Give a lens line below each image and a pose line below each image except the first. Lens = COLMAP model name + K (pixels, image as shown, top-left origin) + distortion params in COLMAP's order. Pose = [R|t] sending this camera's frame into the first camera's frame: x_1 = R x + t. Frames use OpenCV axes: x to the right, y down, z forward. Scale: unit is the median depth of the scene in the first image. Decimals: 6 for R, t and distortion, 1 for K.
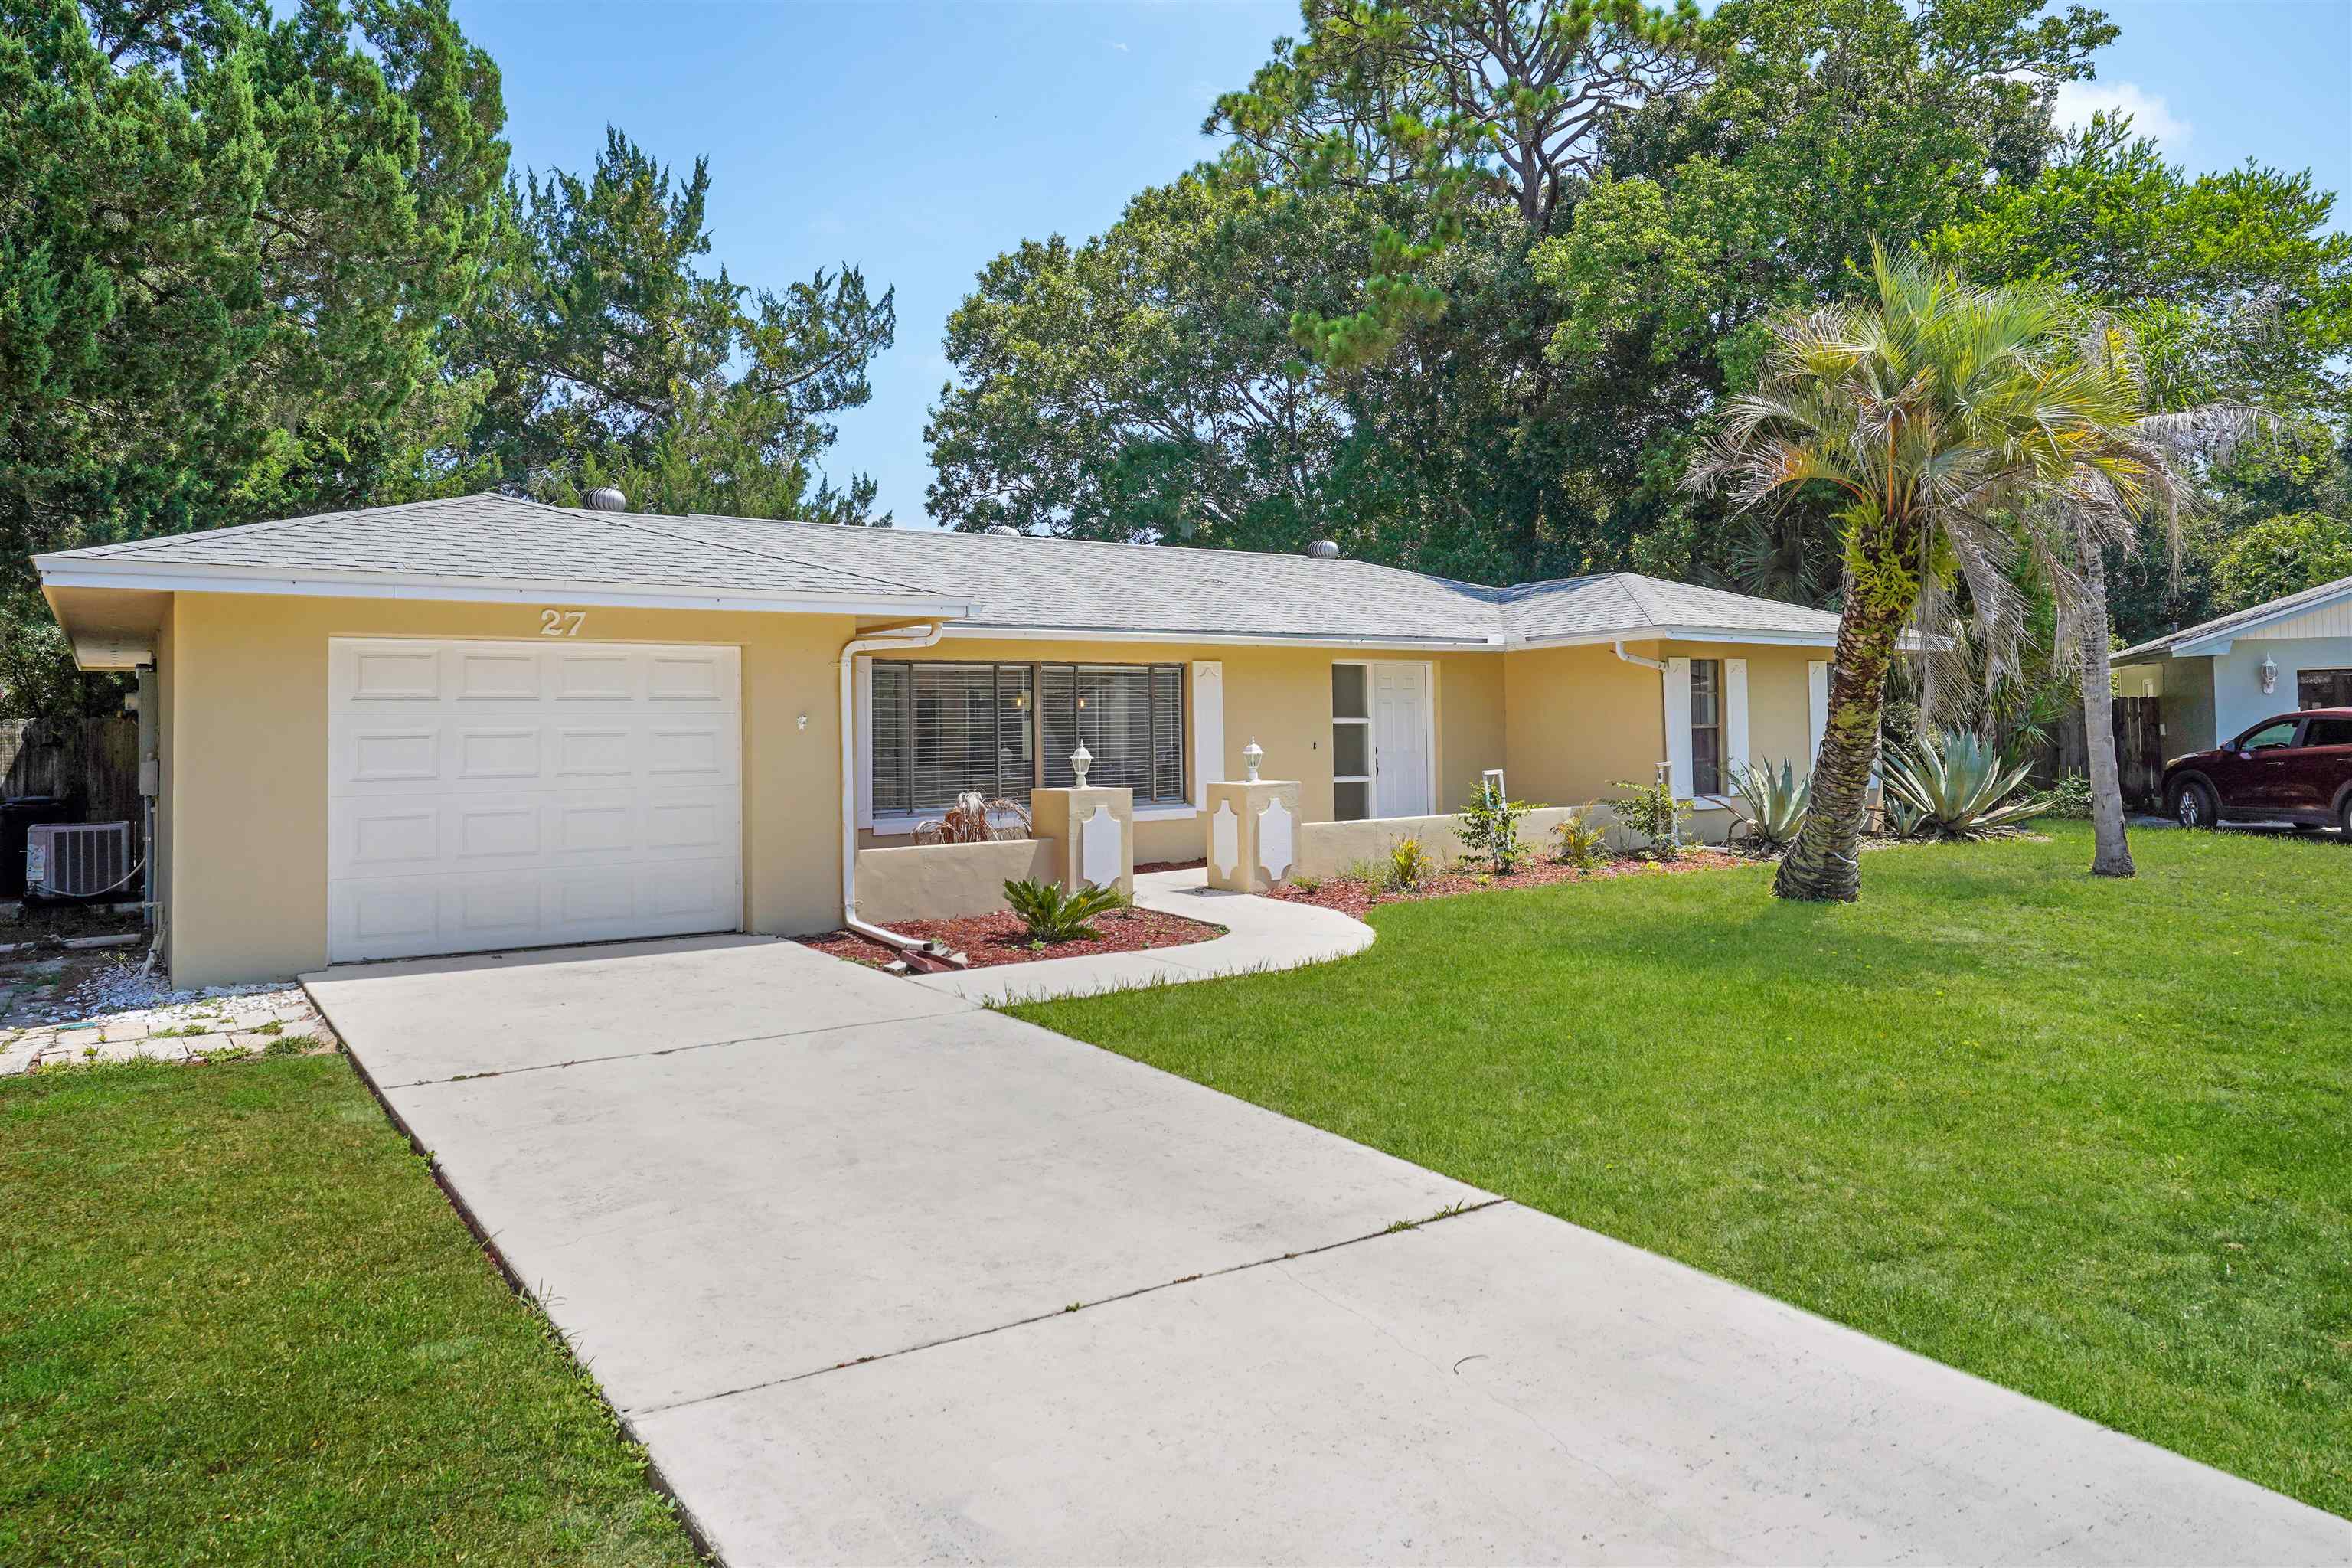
lens RADIAL K [[1613.4, 0, 1176.5], [0, 1613.4, 769.3], [0, 0, 1]] dist [-0.002623, -0.000622]
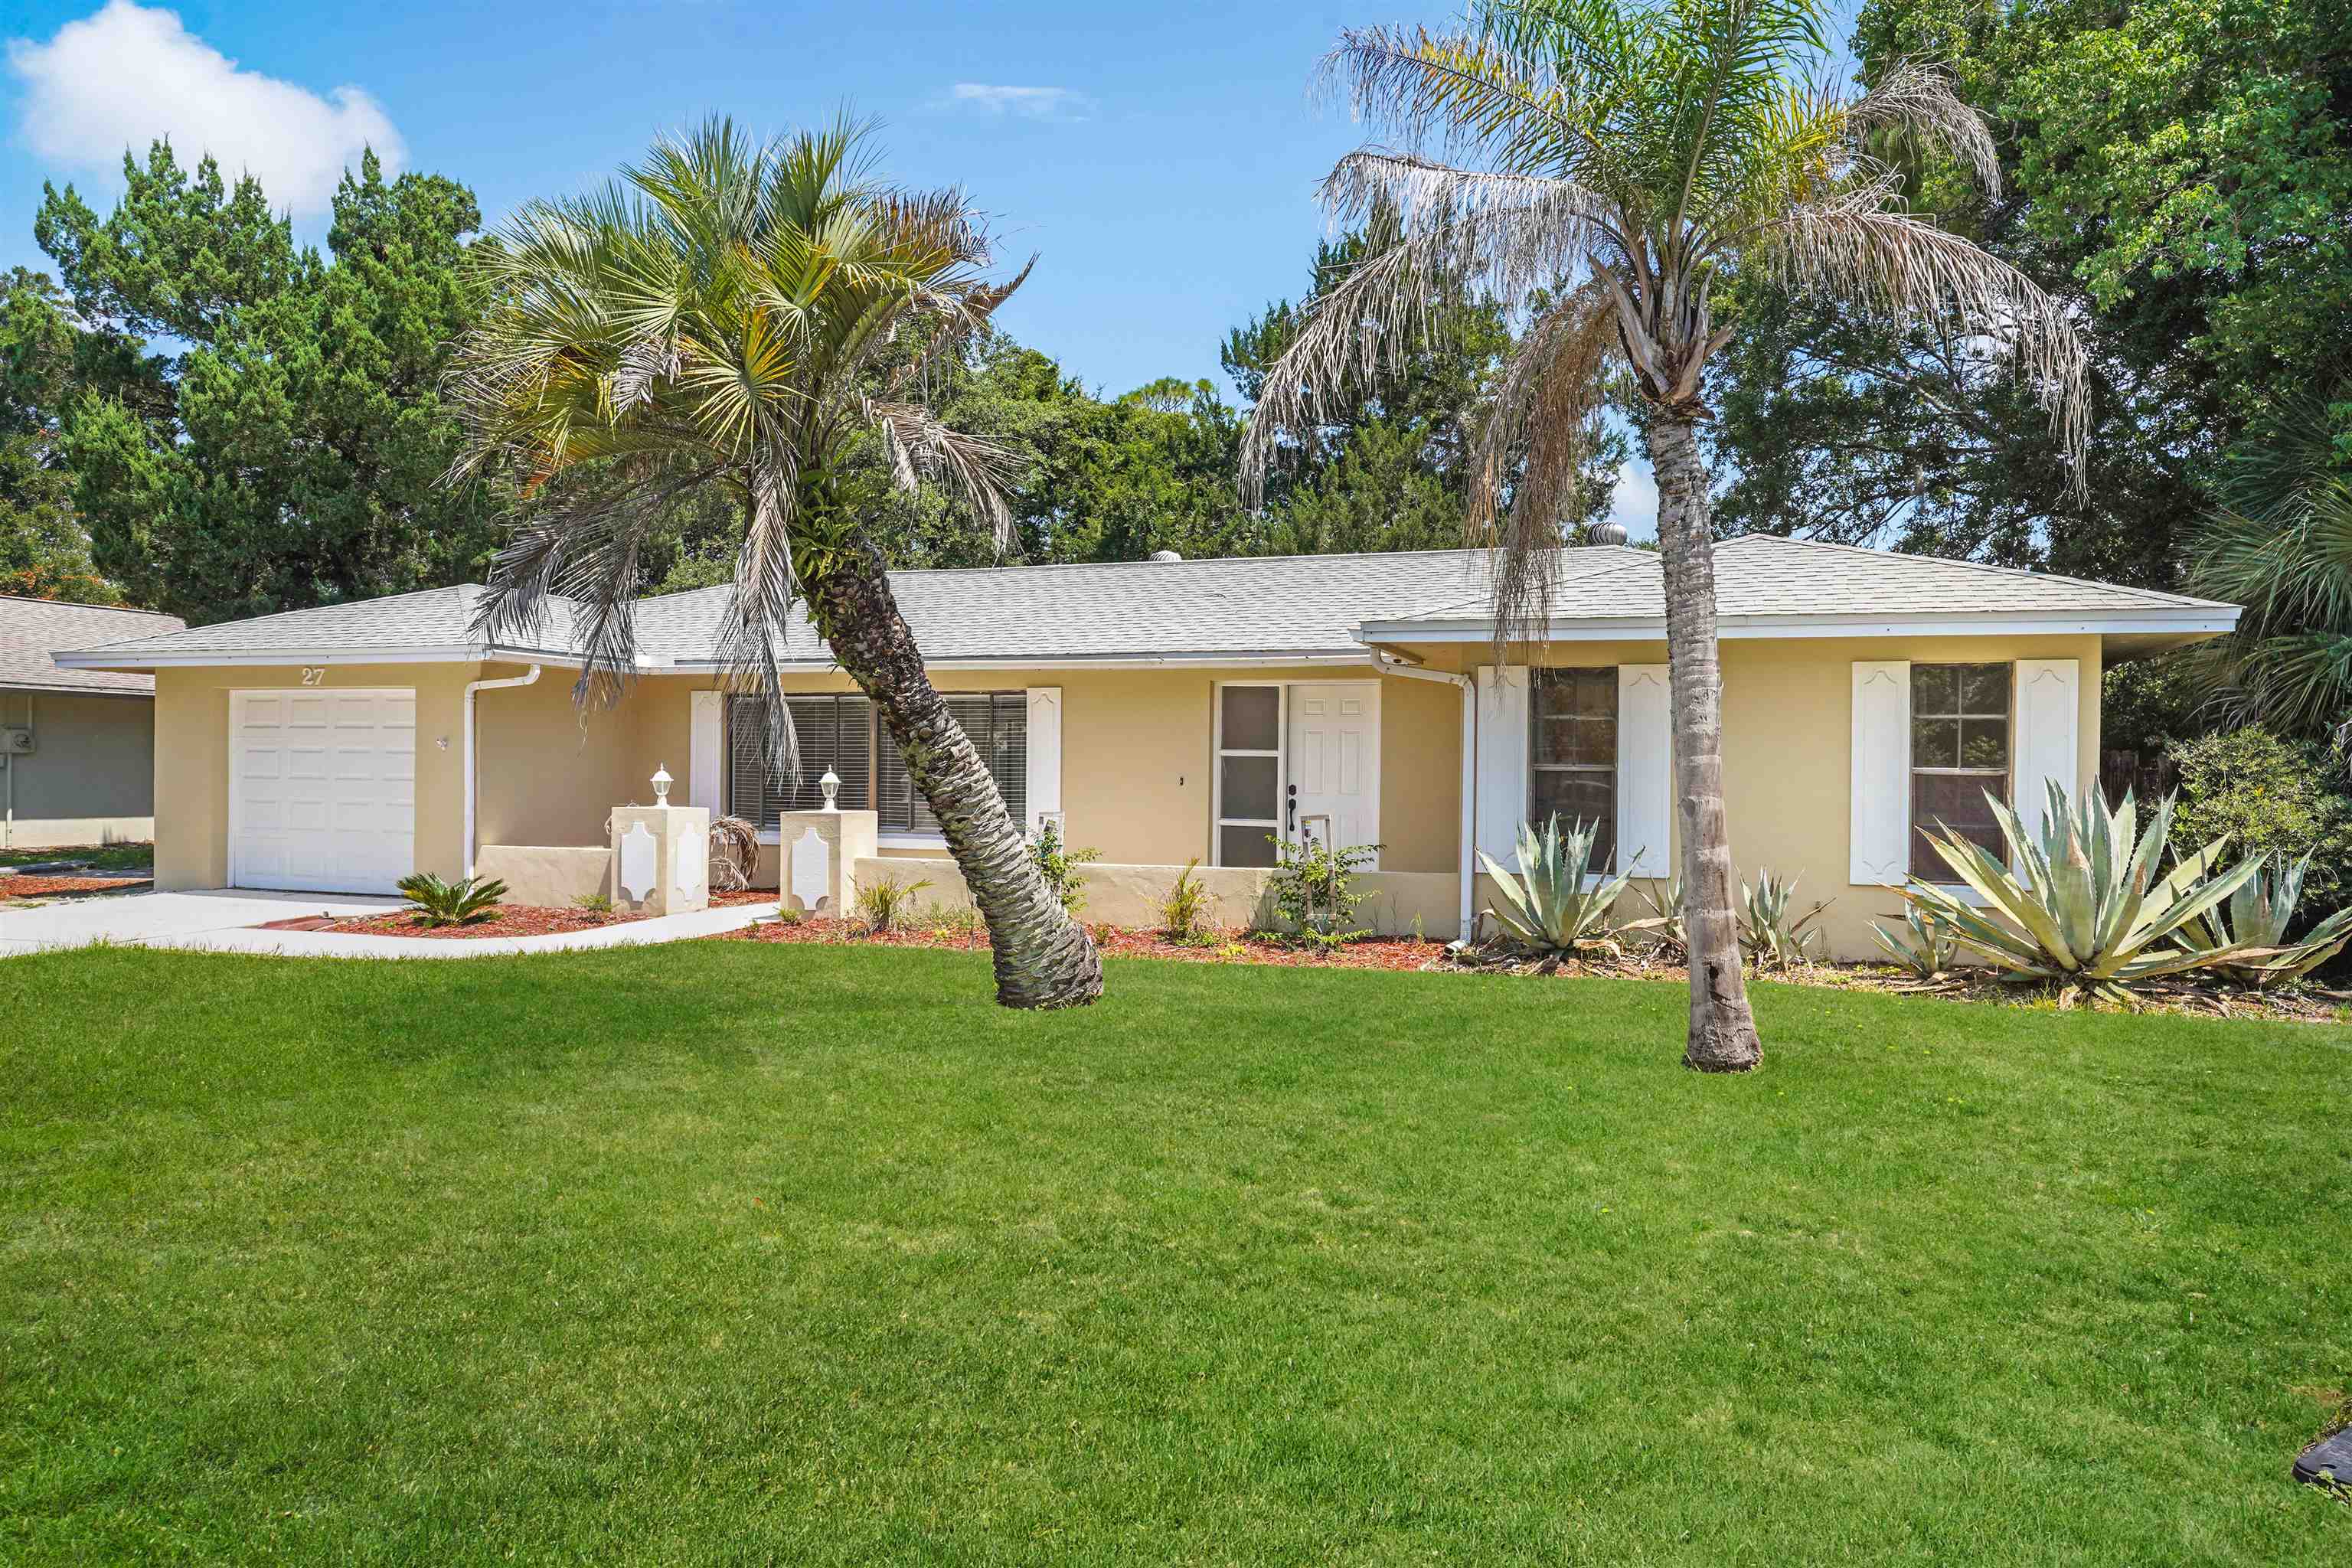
lens RADIAL K [[1613.4, 0, 1178.4], [0, 1613.4, 783.8], [0, 0, 1]] dist [-0.002623, -0.000622]
pose [[0.563849, 0.030408, -0.825318, 0.820023], [-0.037666, 0.999229, 0.011082, -0.023259], [0.825019, 0.024838, 0.564560, 0.520466]]
